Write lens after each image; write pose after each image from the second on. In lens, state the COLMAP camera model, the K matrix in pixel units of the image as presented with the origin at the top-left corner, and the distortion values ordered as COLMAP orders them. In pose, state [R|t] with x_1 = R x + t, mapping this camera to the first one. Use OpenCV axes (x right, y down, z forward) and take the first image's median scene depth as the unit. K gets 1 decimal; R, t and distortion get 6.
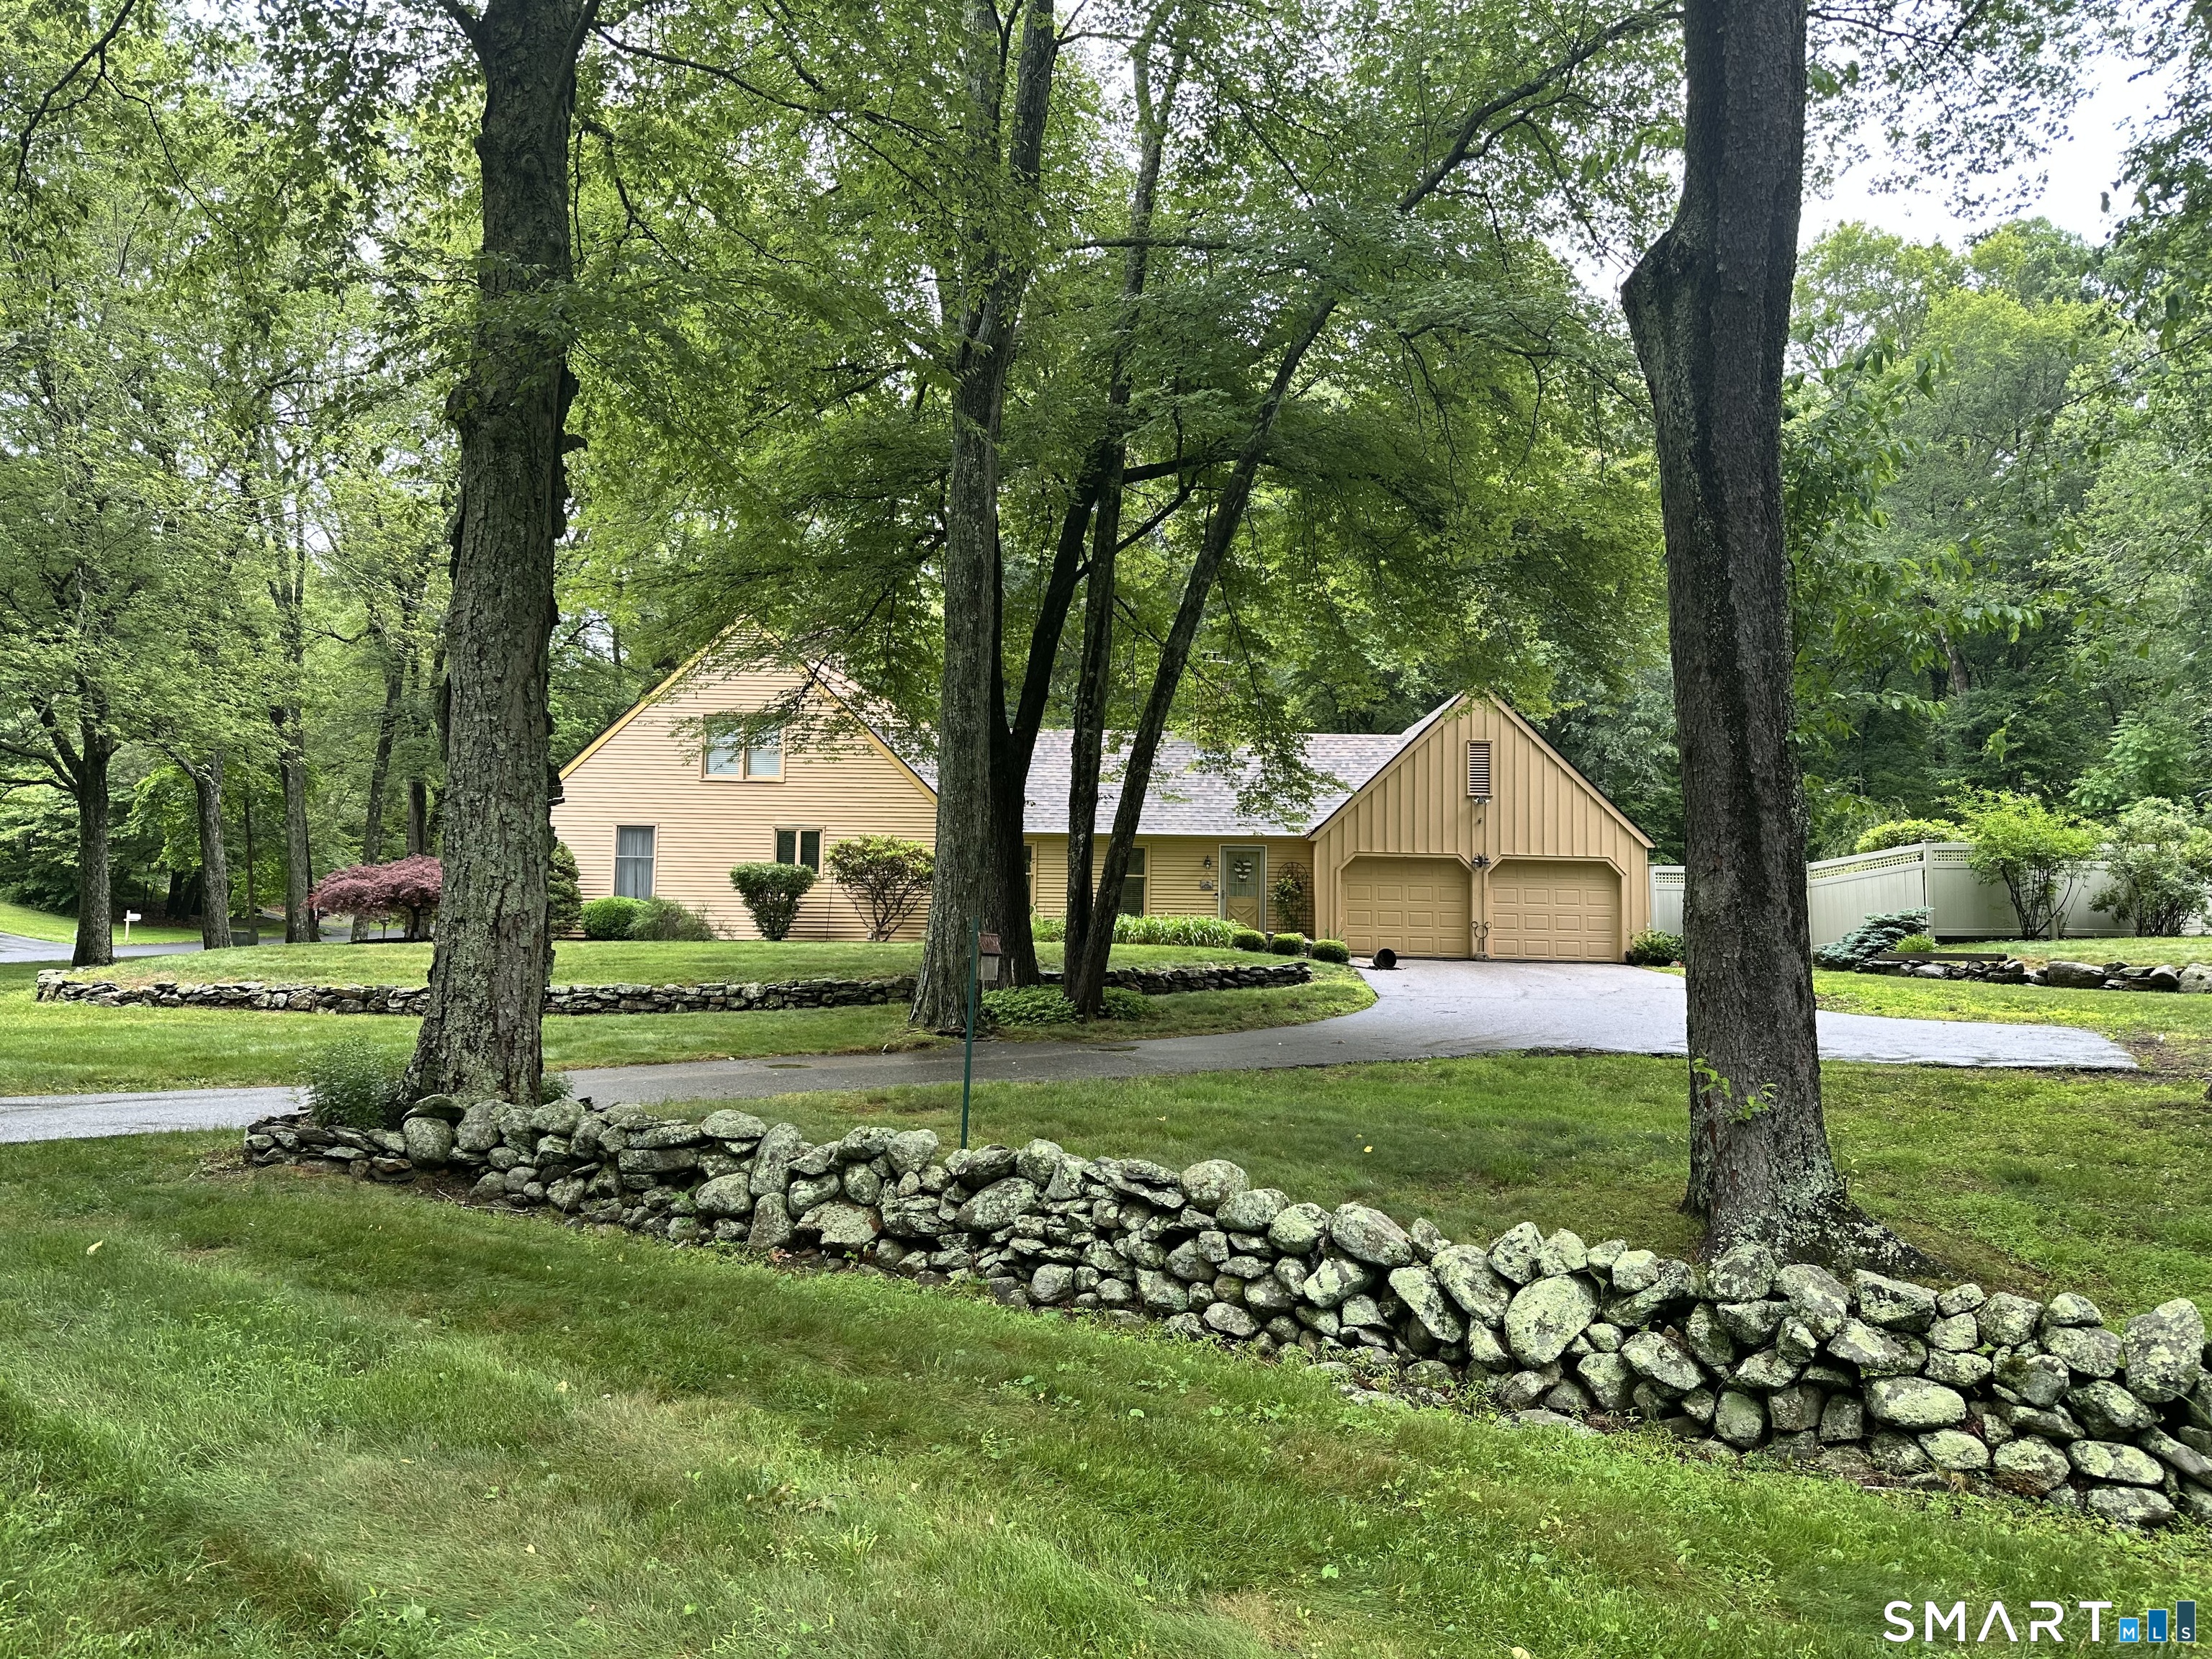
lens RADIAL K [[1540.7, 0, 1090.9], [0, 1540.7, 835.5], [0, 0, 1]] dist [0.204253, -0.398798]
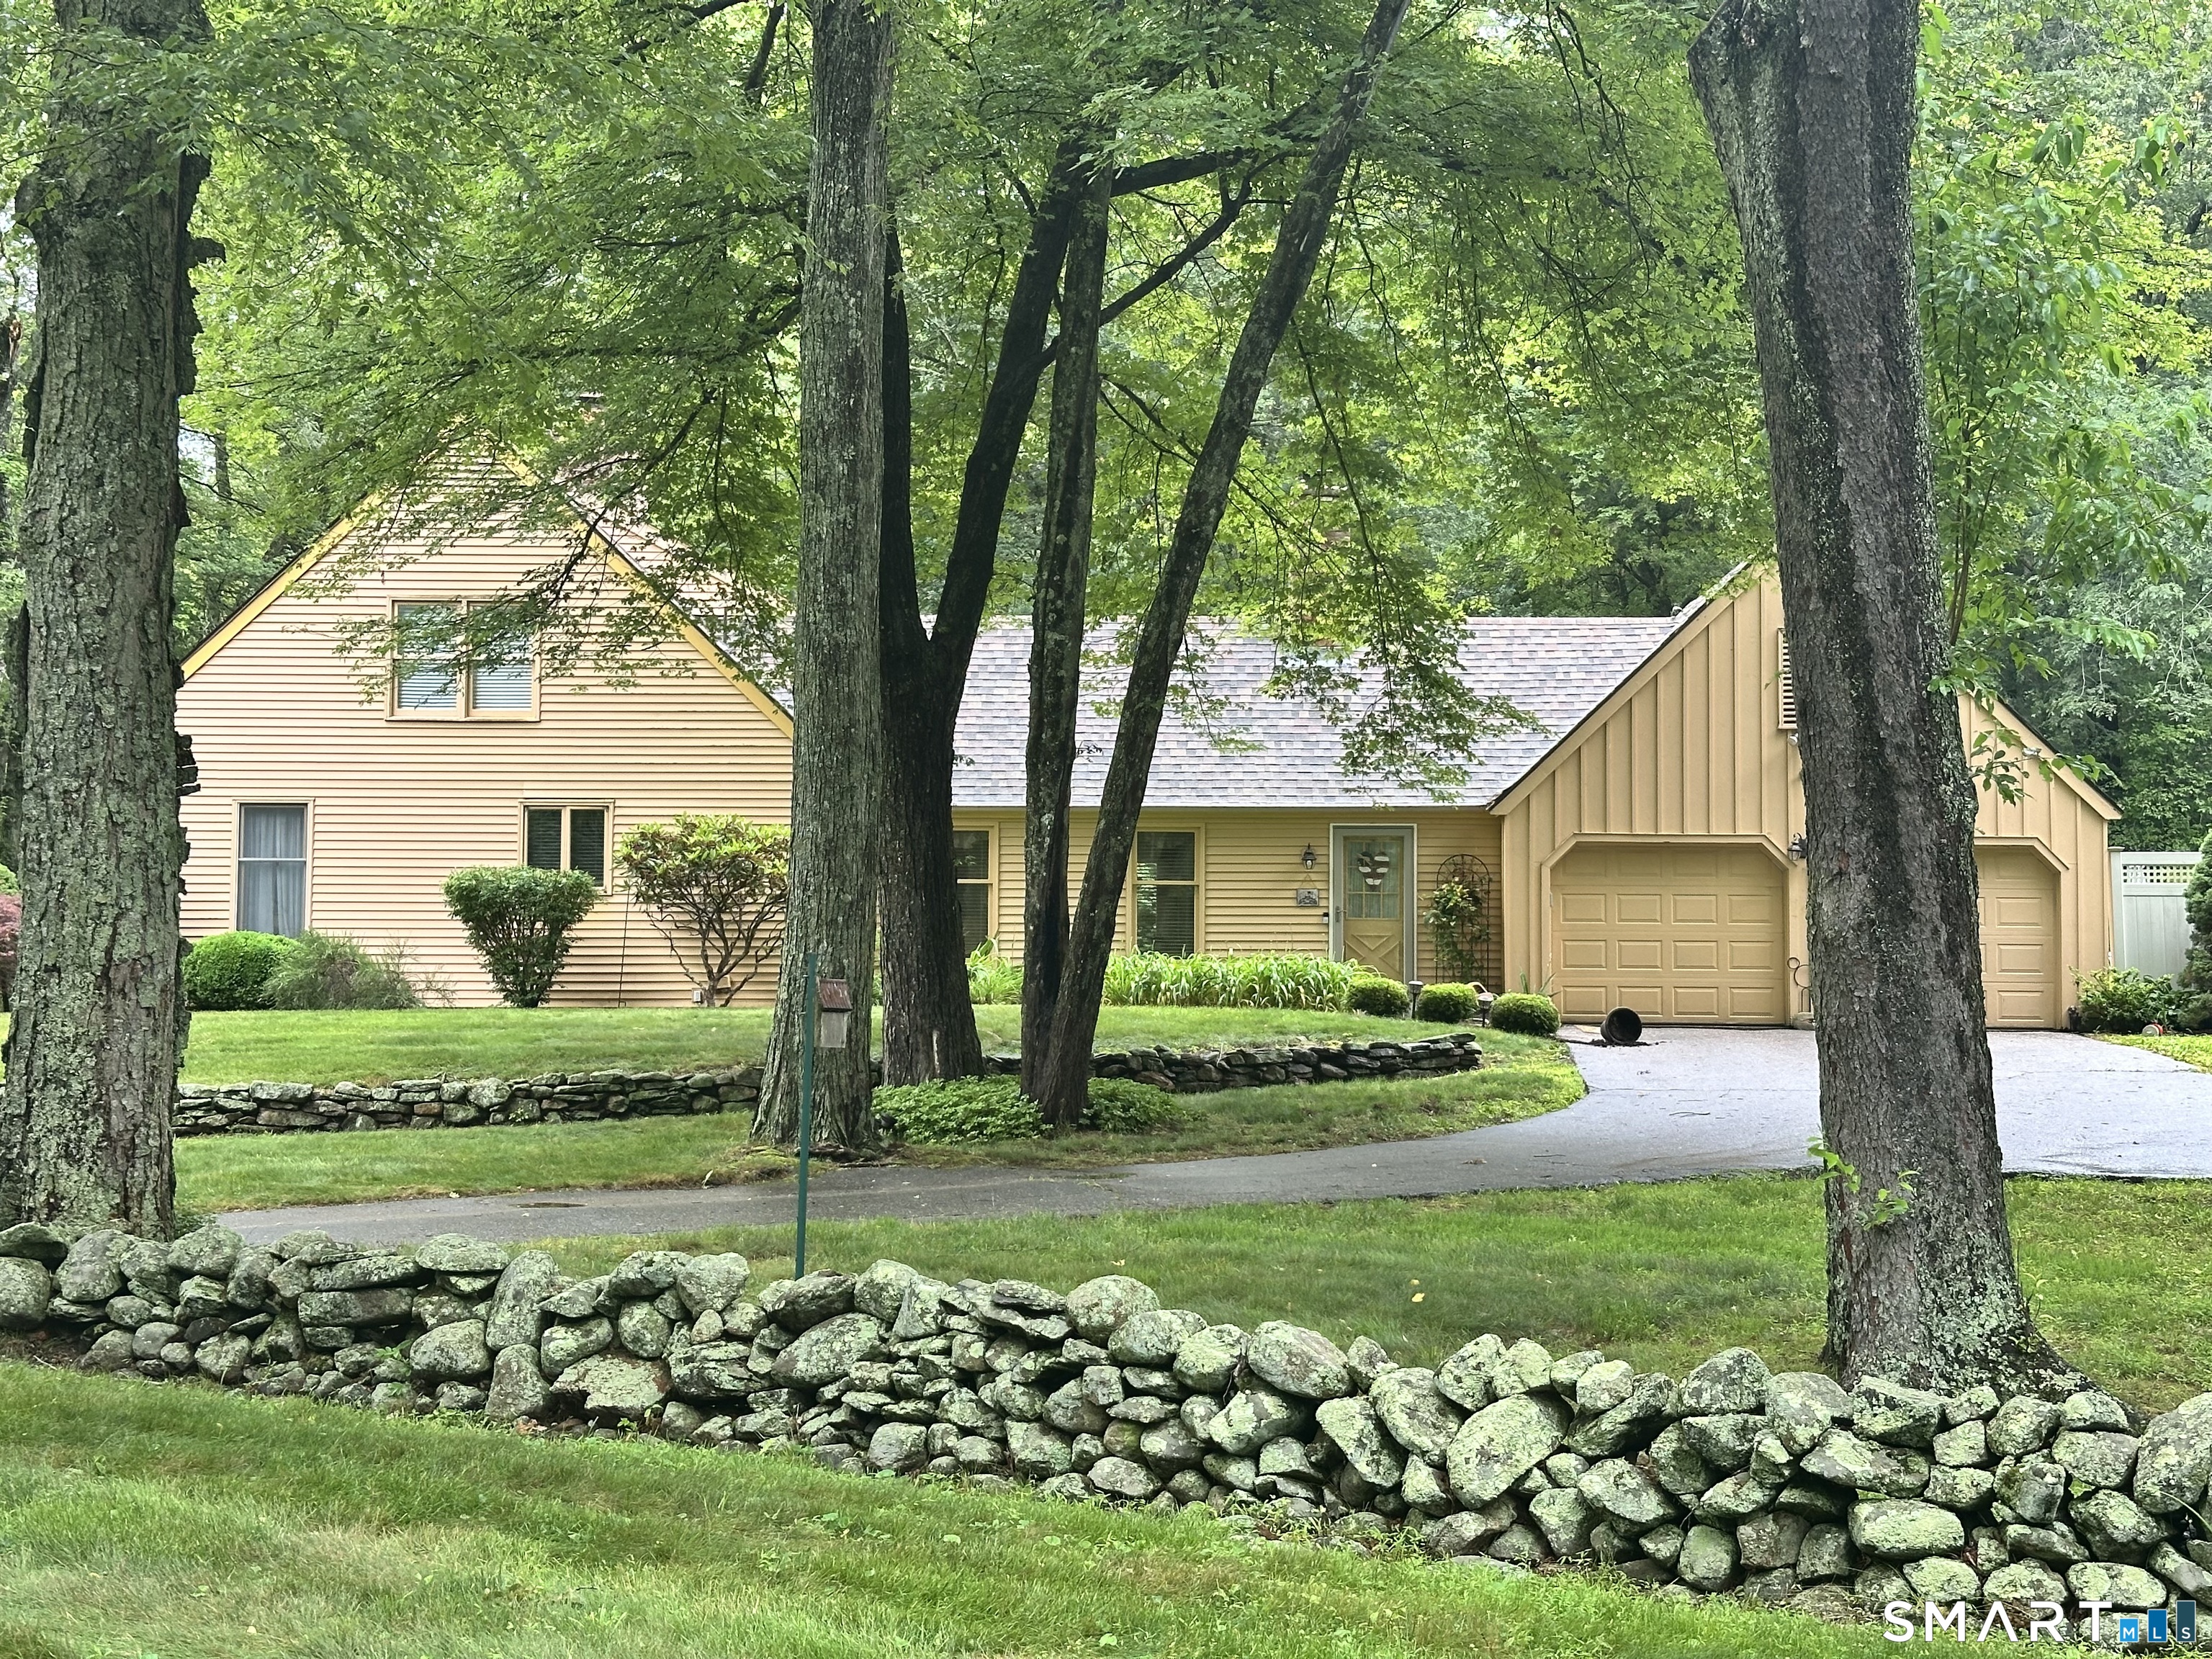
lens RADIAL K [[3084.5, 0, 1106.0], [0, 3084.5, 829.5], [0, 0, 1]] dist [0.146056, 0.121799]
pose [[0.999778, -0.012817, -0.016752, 0.082474], [0.012982, 0.999868, 0.009767, -0.014572], [0.016624, -0.009982, 0.999812, -0.373241]]
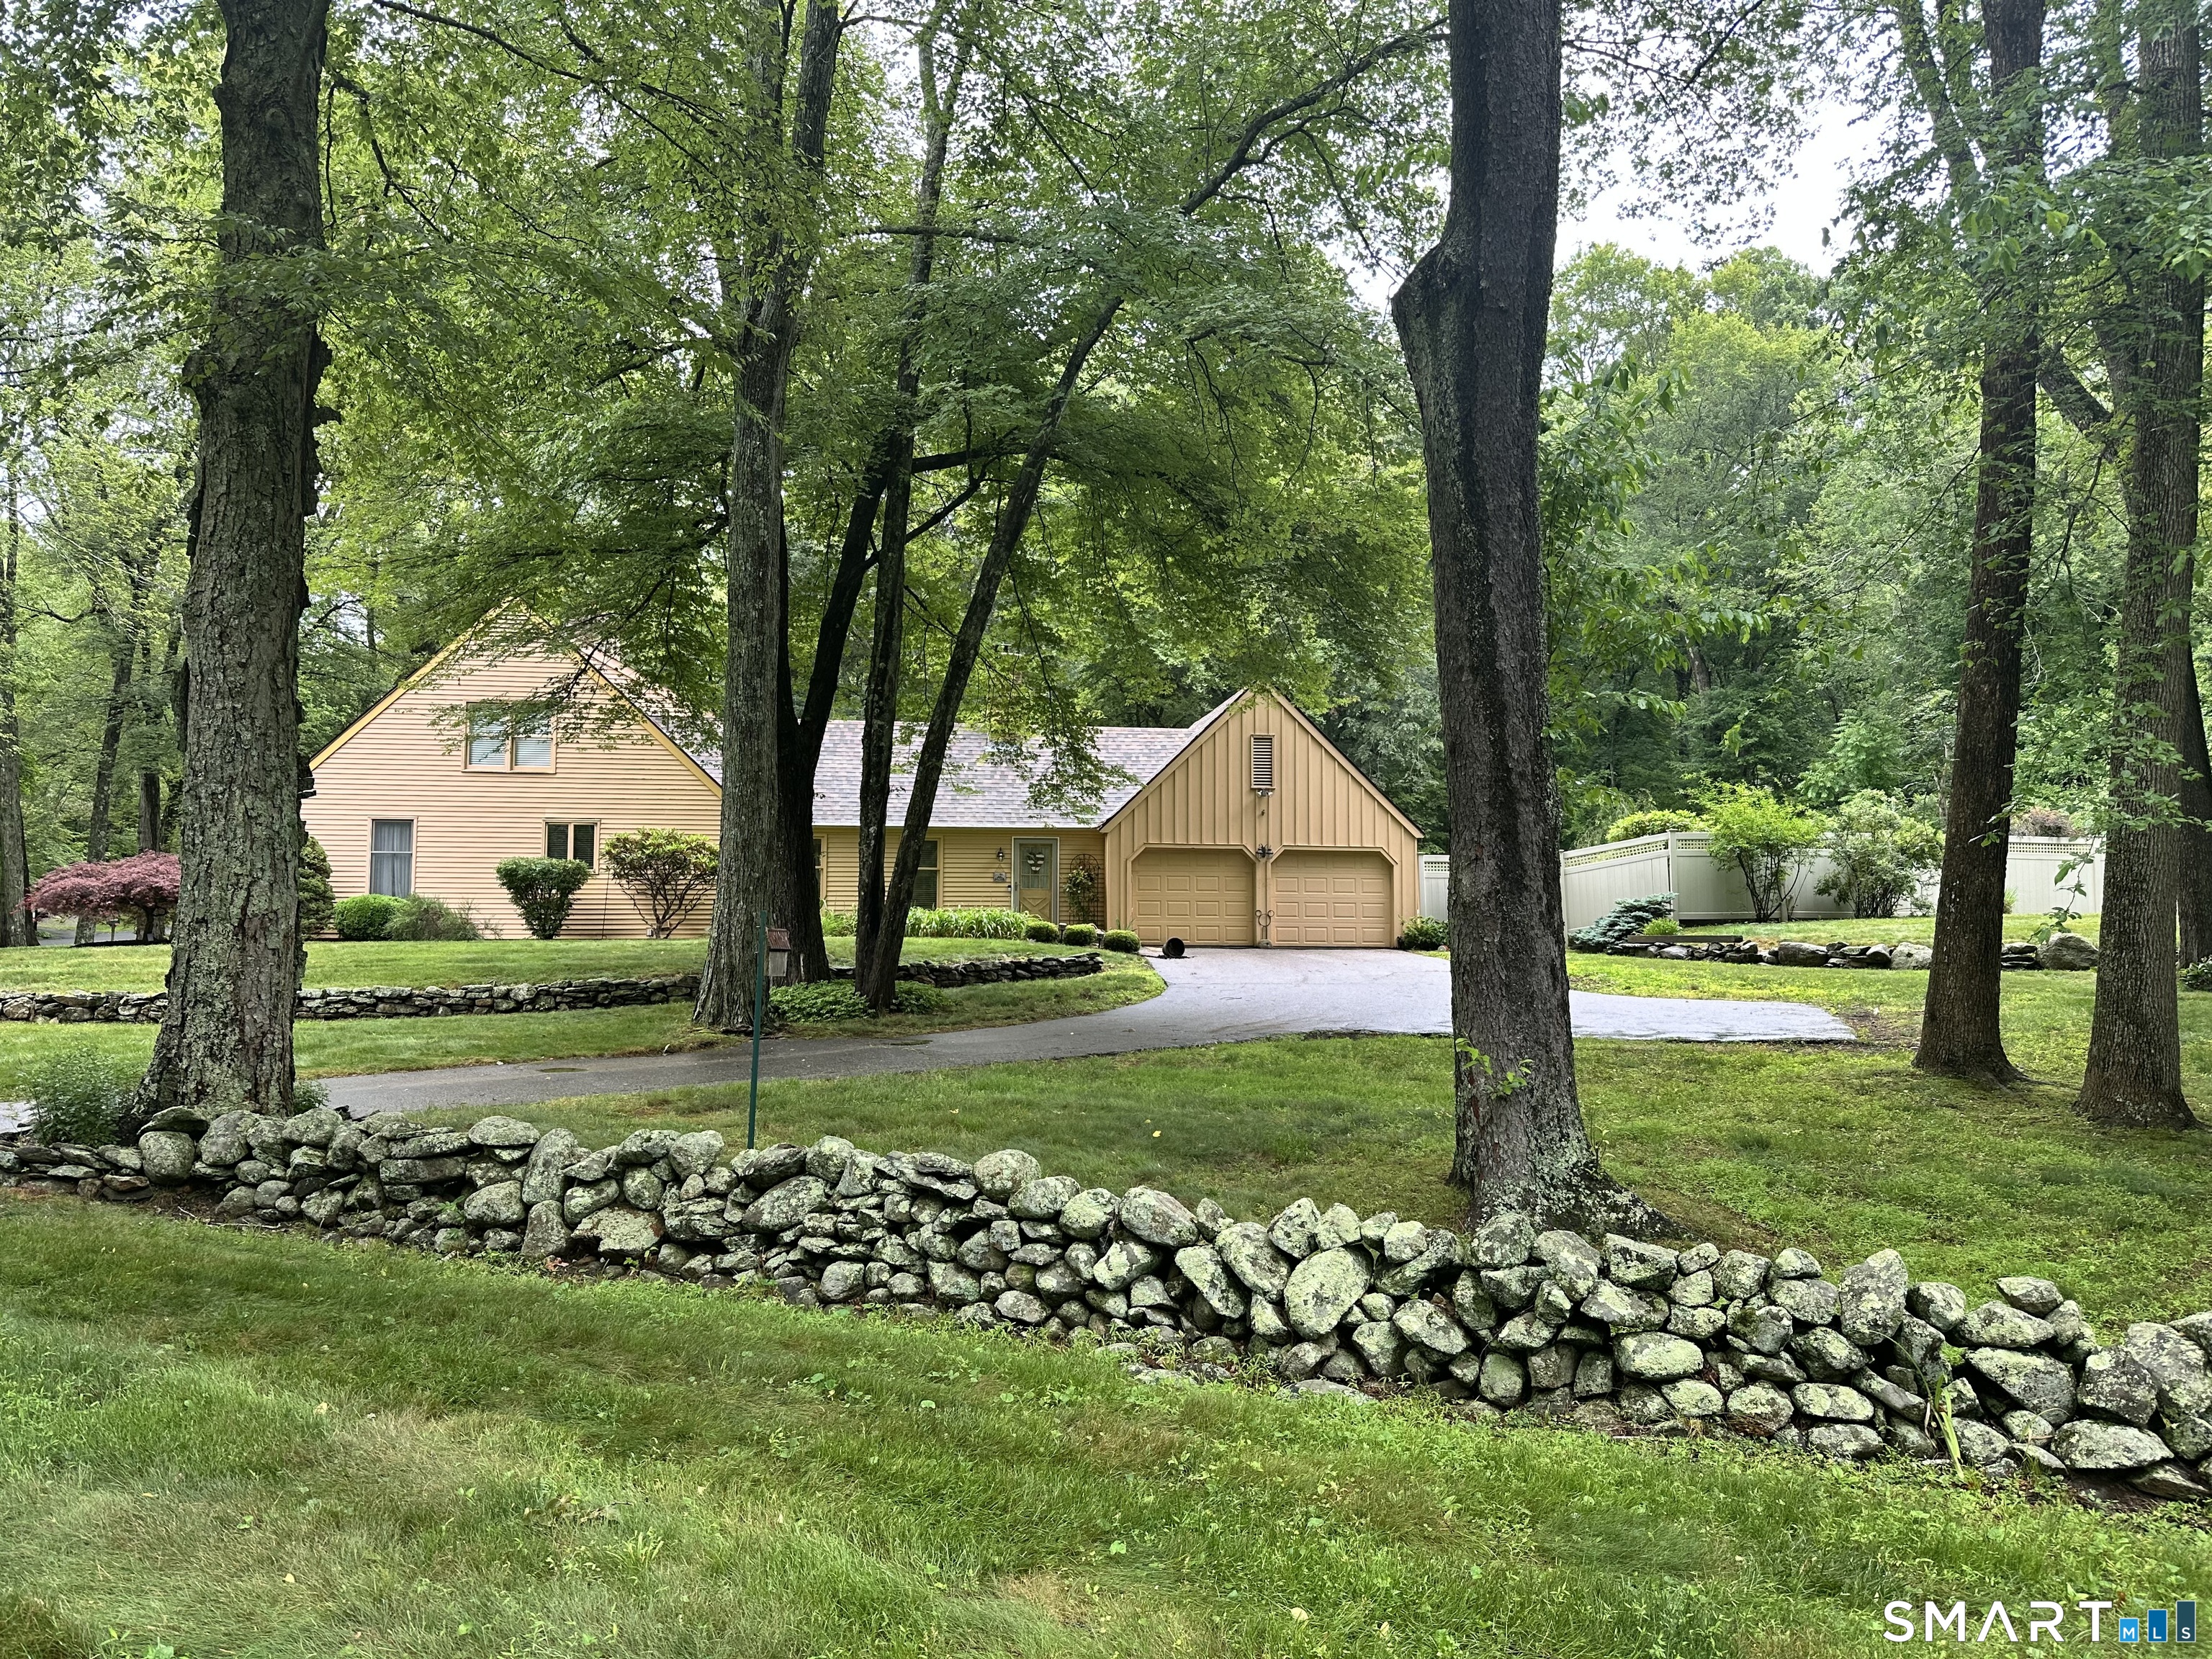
lens RADIAL K [[1558.0, 0, 1080.1], [0, 1558.0, 831.1], [0, 0, 1]] dist [0.127622, -0.181744]
pose [[0.991990, -0.004013, 0.126255, -0.000412], [0.003719, 0.999990, 0.002564, -0.000195], [-0.126264, -0.002074, 0.991994, -0.008256]]
